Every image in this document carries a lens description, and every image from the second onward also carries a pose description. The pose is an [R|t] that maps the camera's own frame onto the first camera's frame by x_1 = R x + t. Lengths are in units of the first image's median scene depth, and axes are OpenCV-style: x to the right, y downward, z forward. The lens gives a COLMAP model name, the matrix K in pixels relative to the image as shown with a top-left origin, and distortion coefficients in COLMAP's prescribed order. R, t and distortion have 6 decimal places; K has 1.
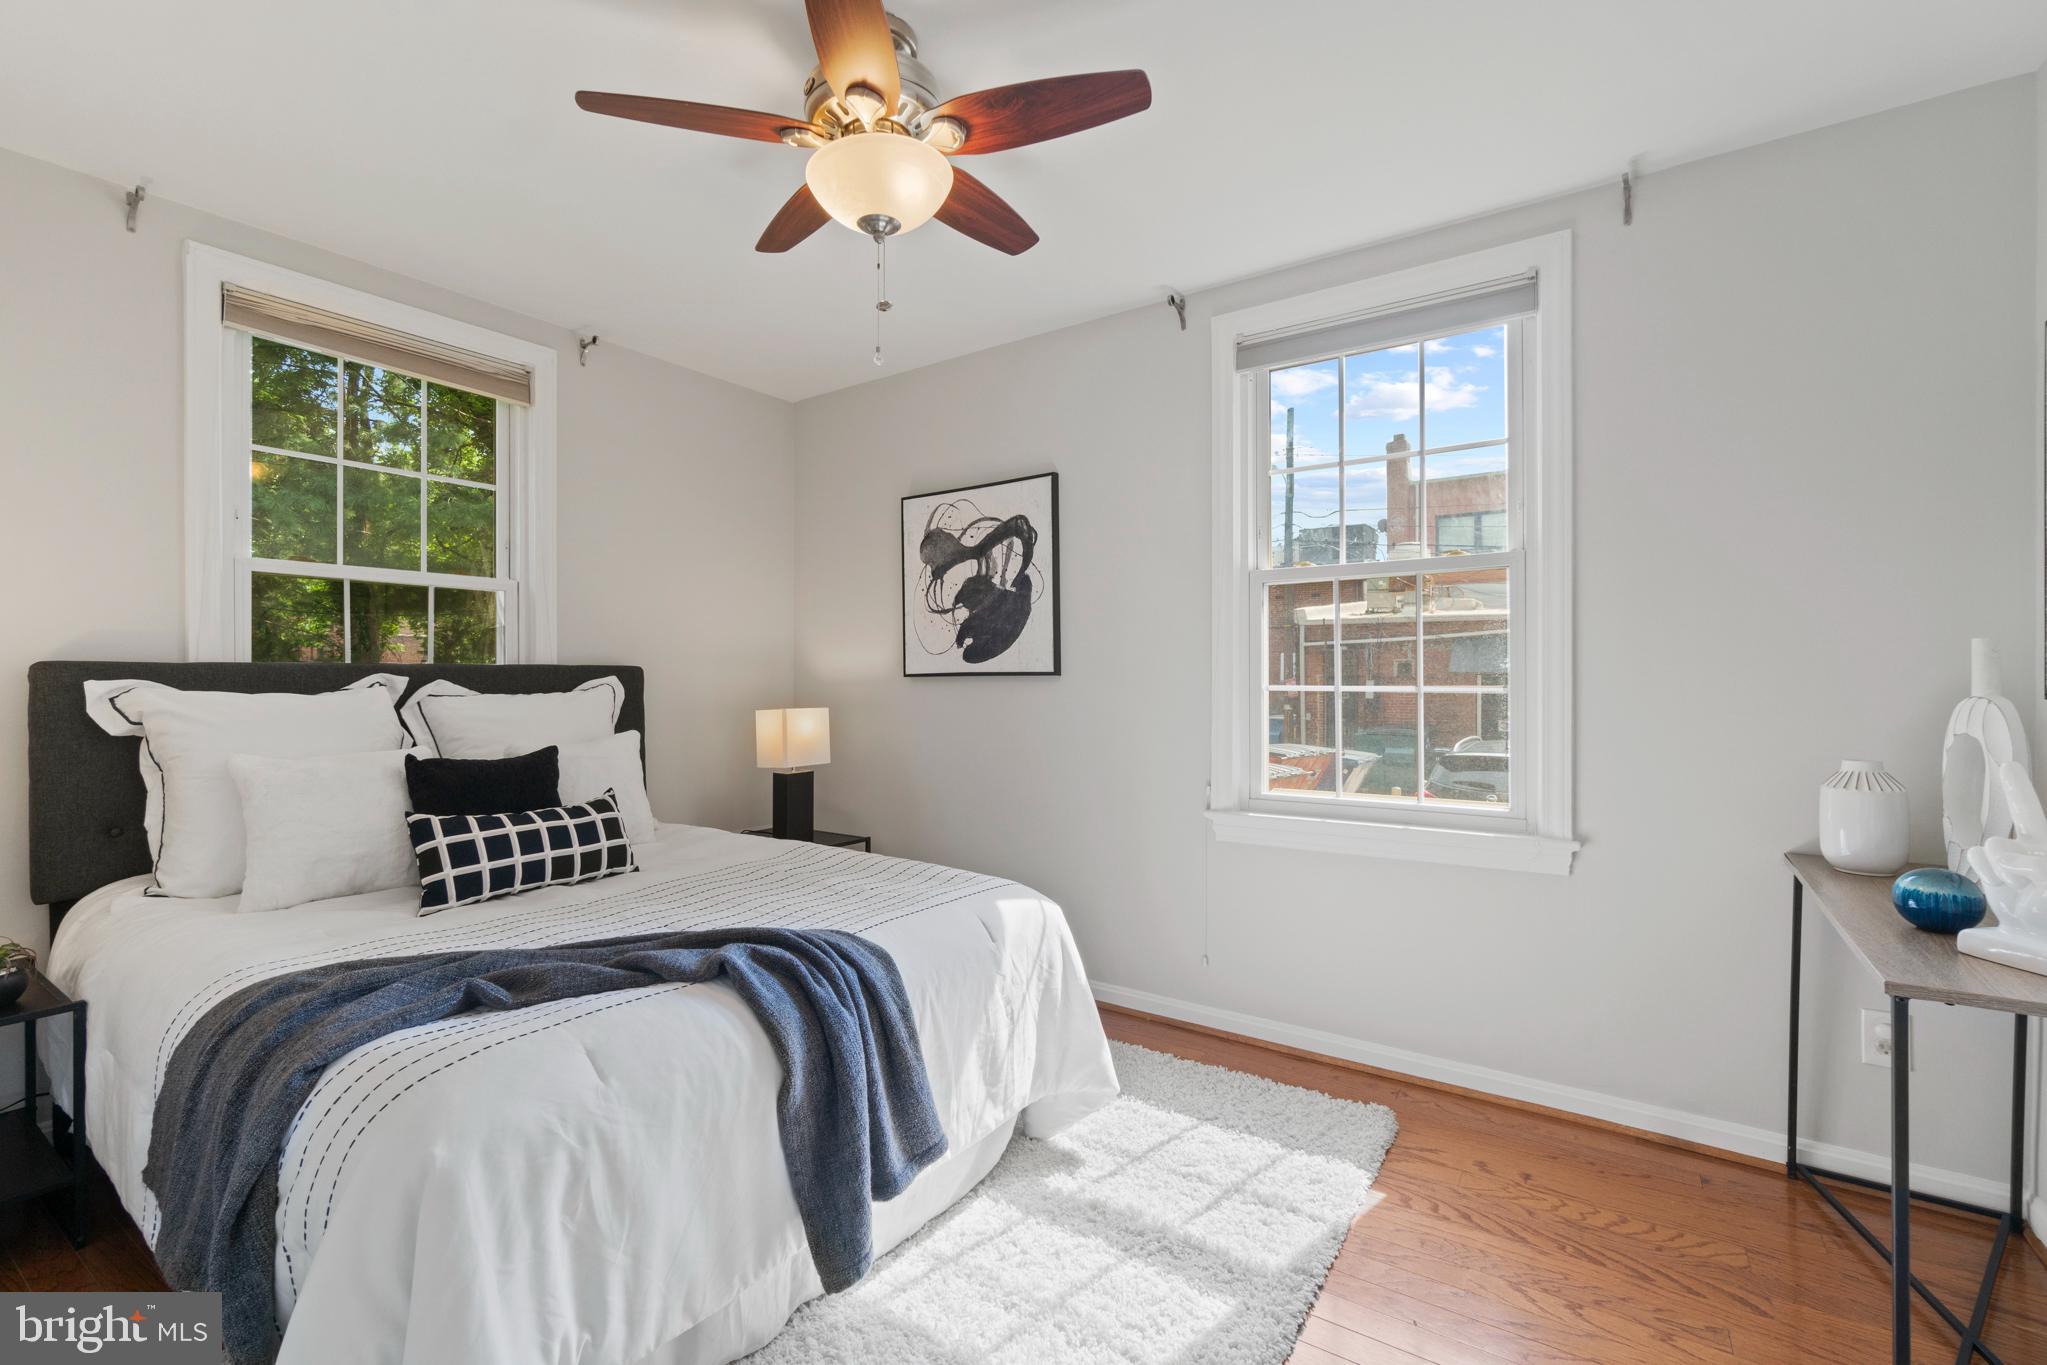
lens RADIAL K [[889.4, 0, 1027.2], [0, 889.4, 696.1], [0, 0, 1]] dist [-0.001467, -0.000800]
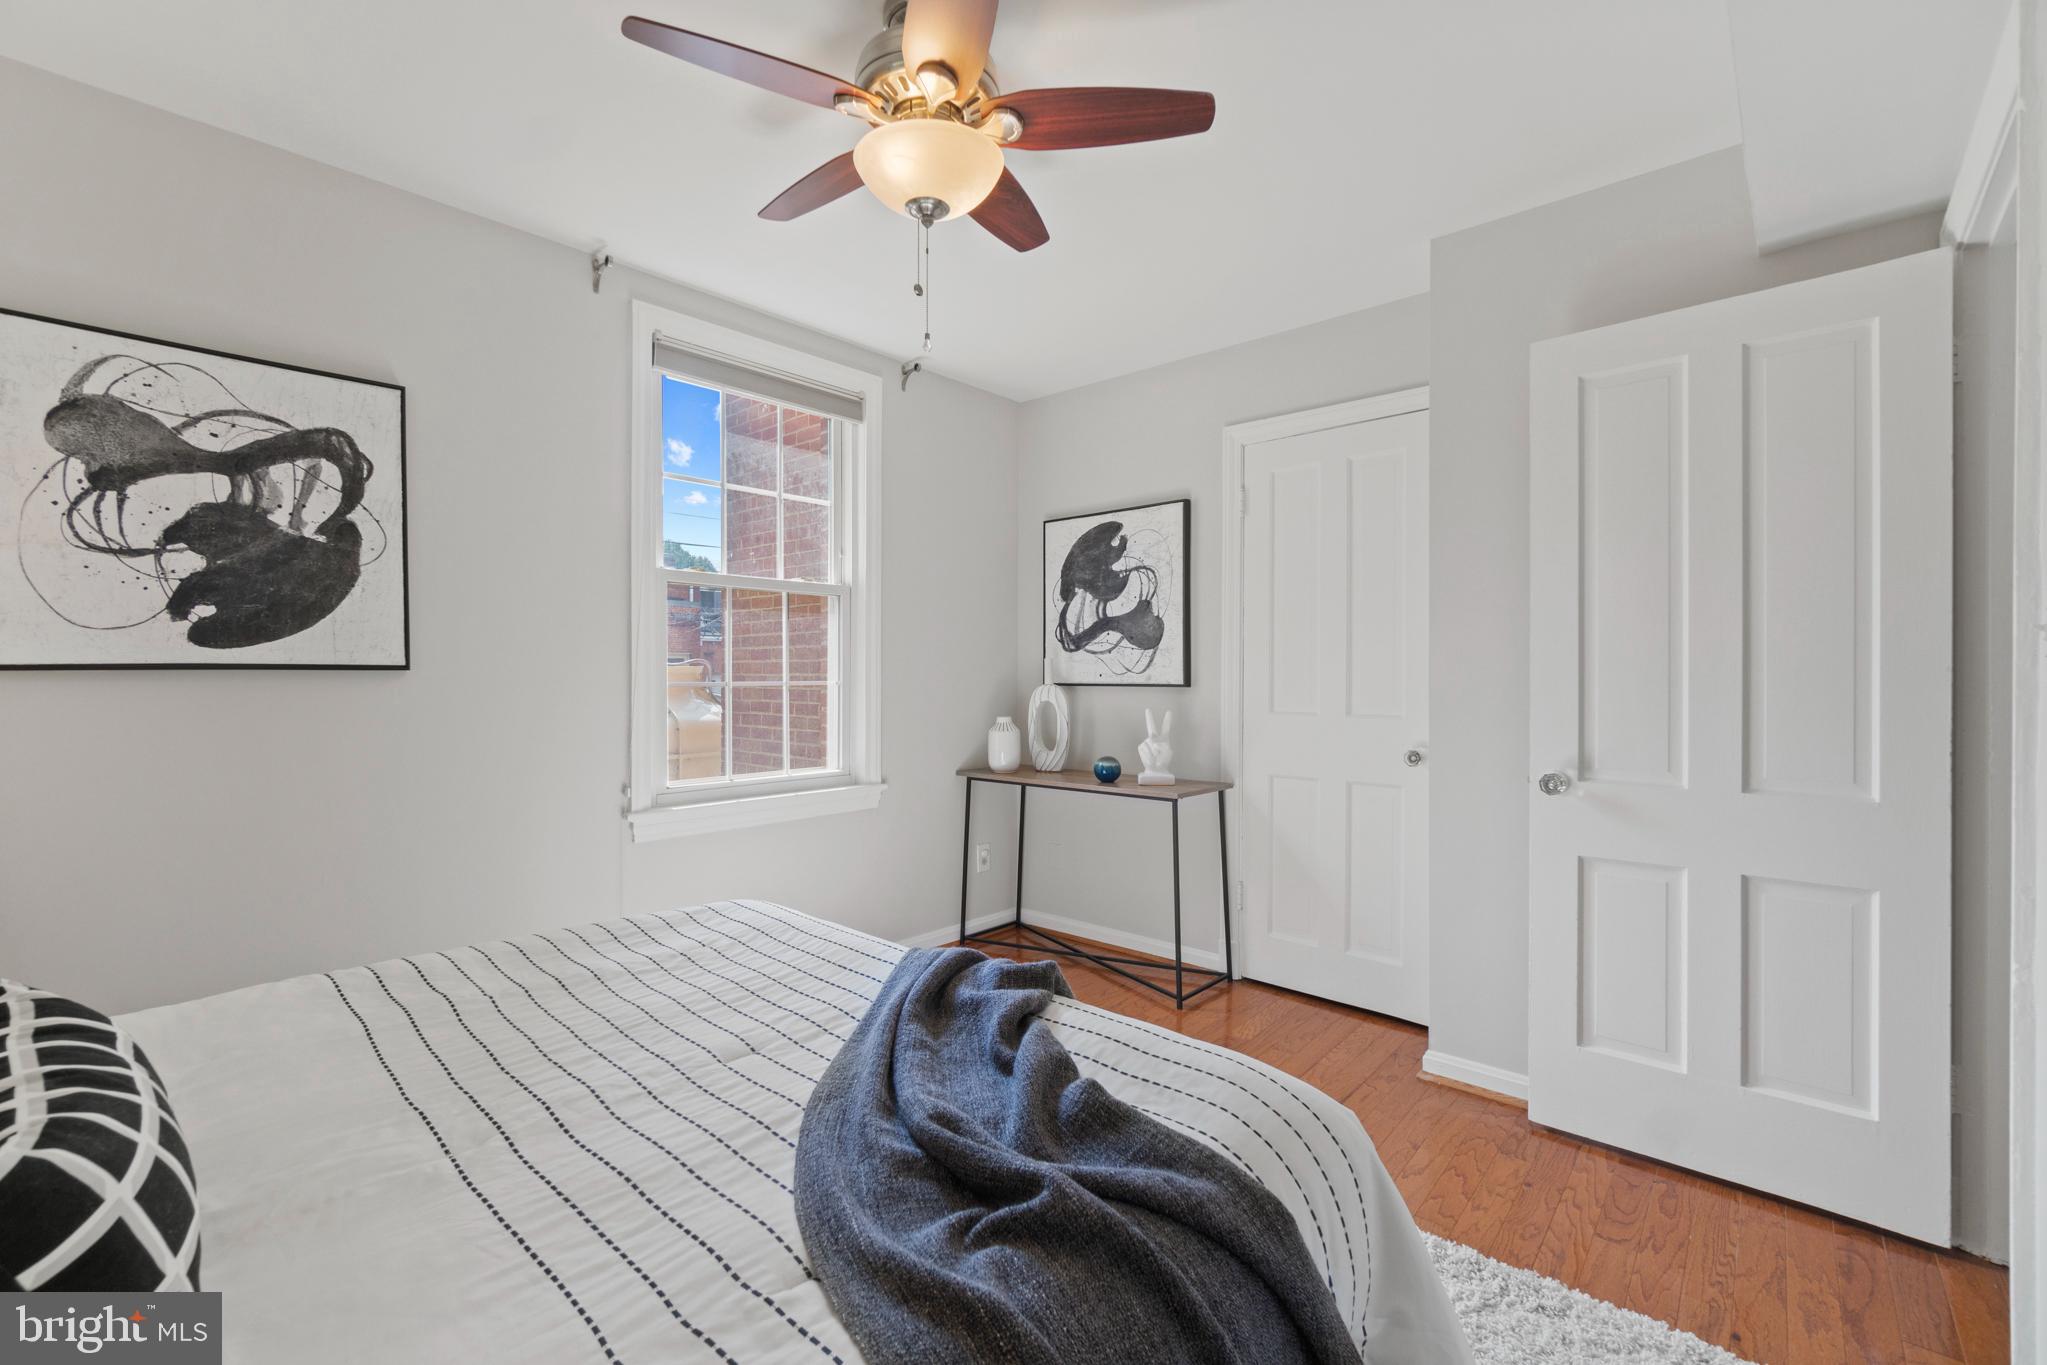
lens RADIAL K [[889.4, 0, 1018.5], [0, 889.4, 676.0], [0, 0, 1]] dist [-0.001467, -0.000800]
pose [[0.121790, -0.008721, 0.992518, -0.596696], [0.005610, 0.999951, 0.008098, -0.020886], [-0.992540, 0.004582, 0.121833, 0.404622]]
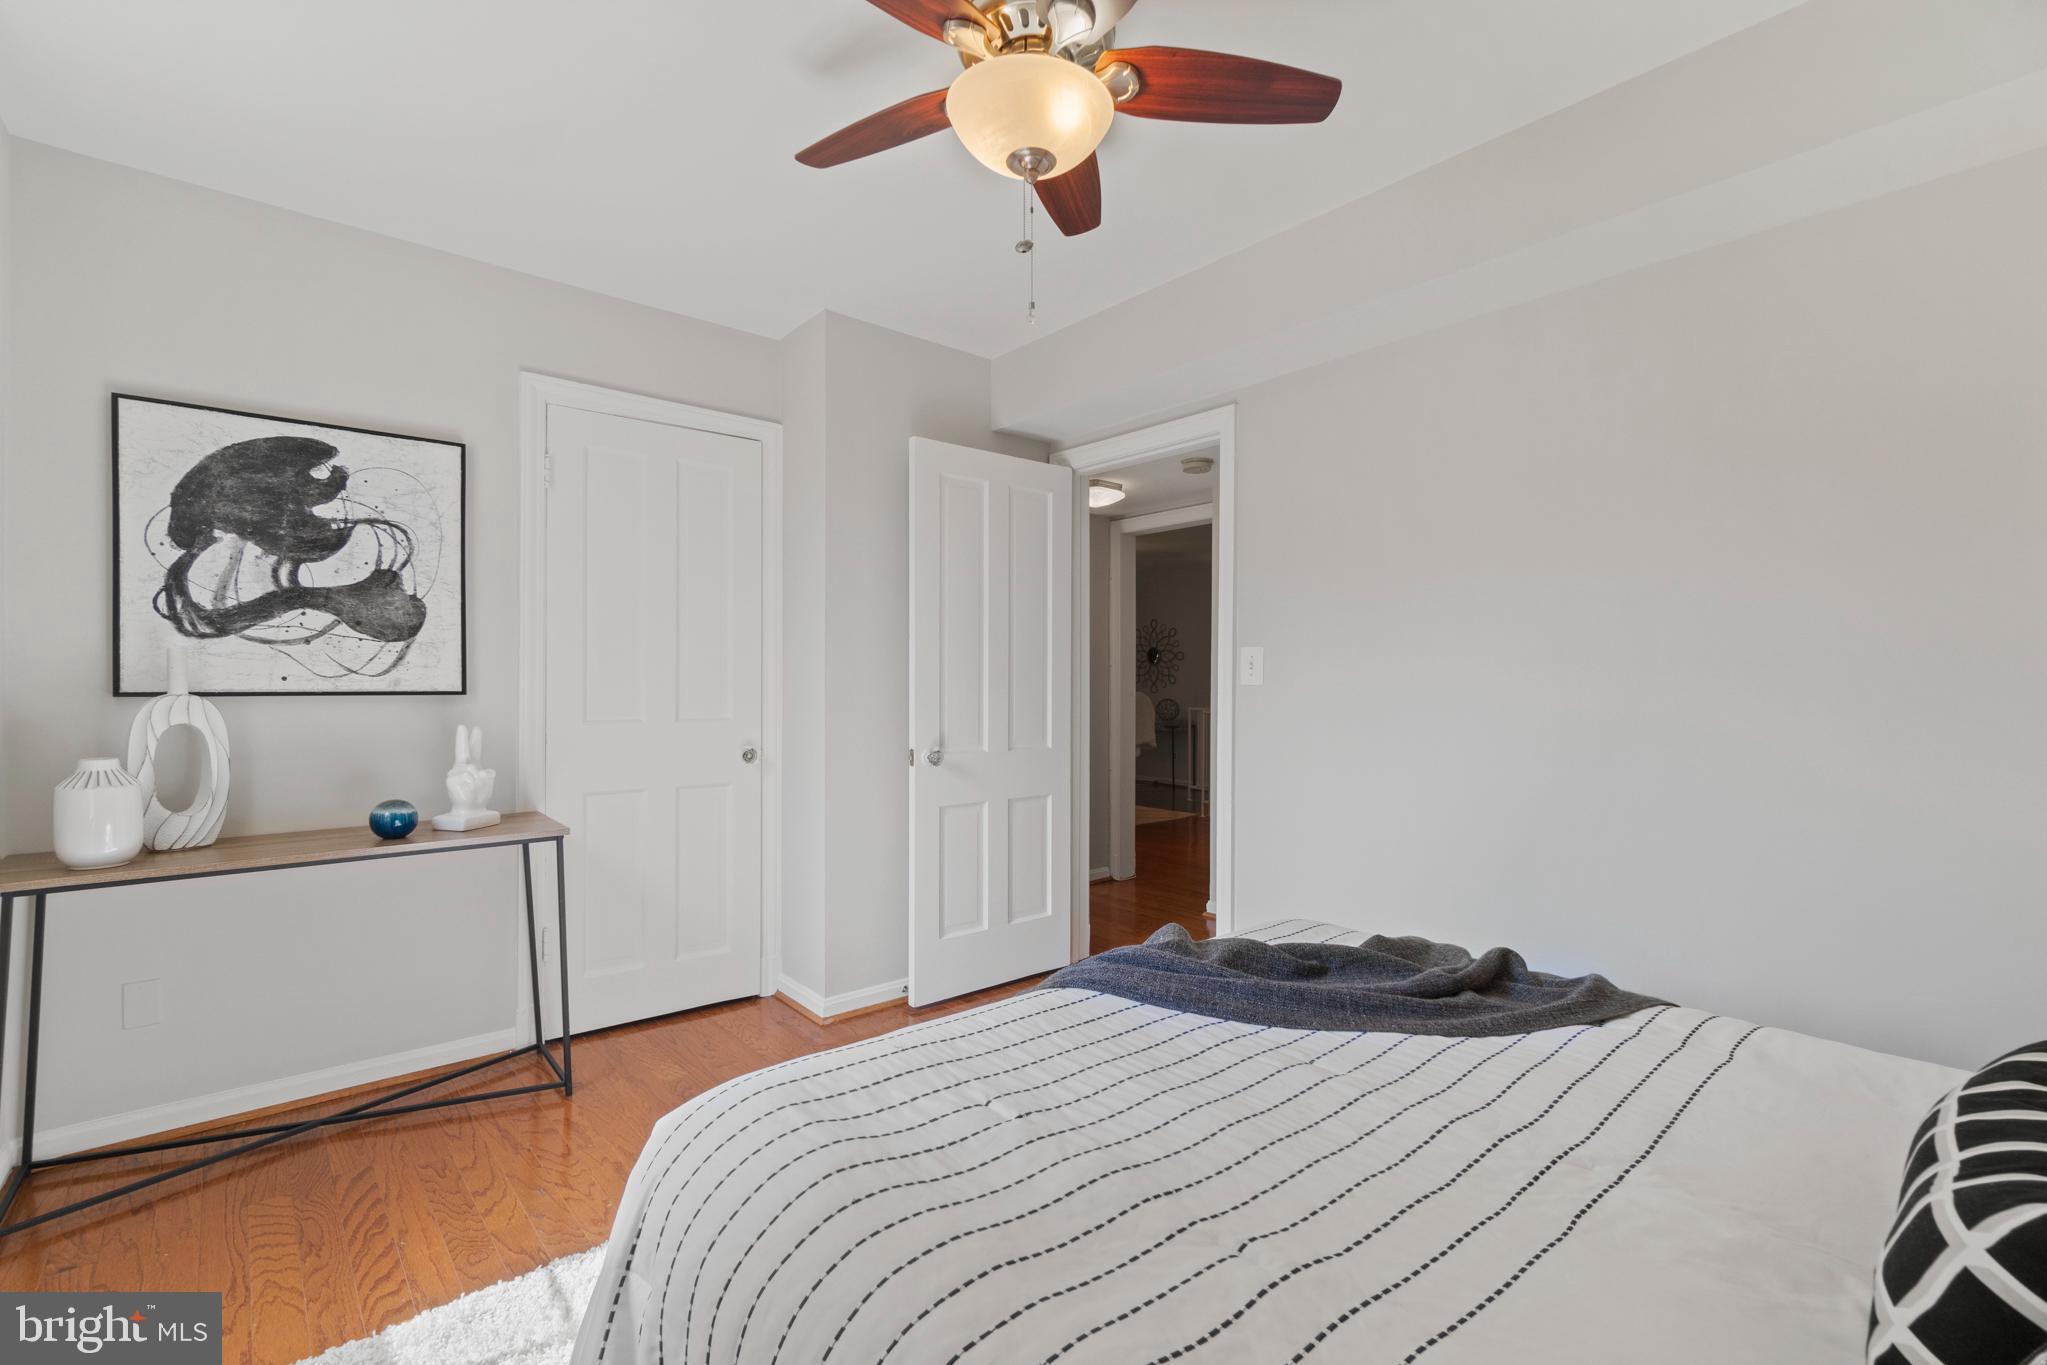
lens RADIAL K [[889.4, 0, 1014.9], [0, 889.4, 674.8], [0, 0, 1]] dist [-0.001467, -0.000800]
pose [[-0.968095, -0.015549, 0.250099, -0.204400], [-0.014408, 0.999876, 0.006393, -0.027743], [-0.250168, 0.002585, -0.968199, 0.972908]]
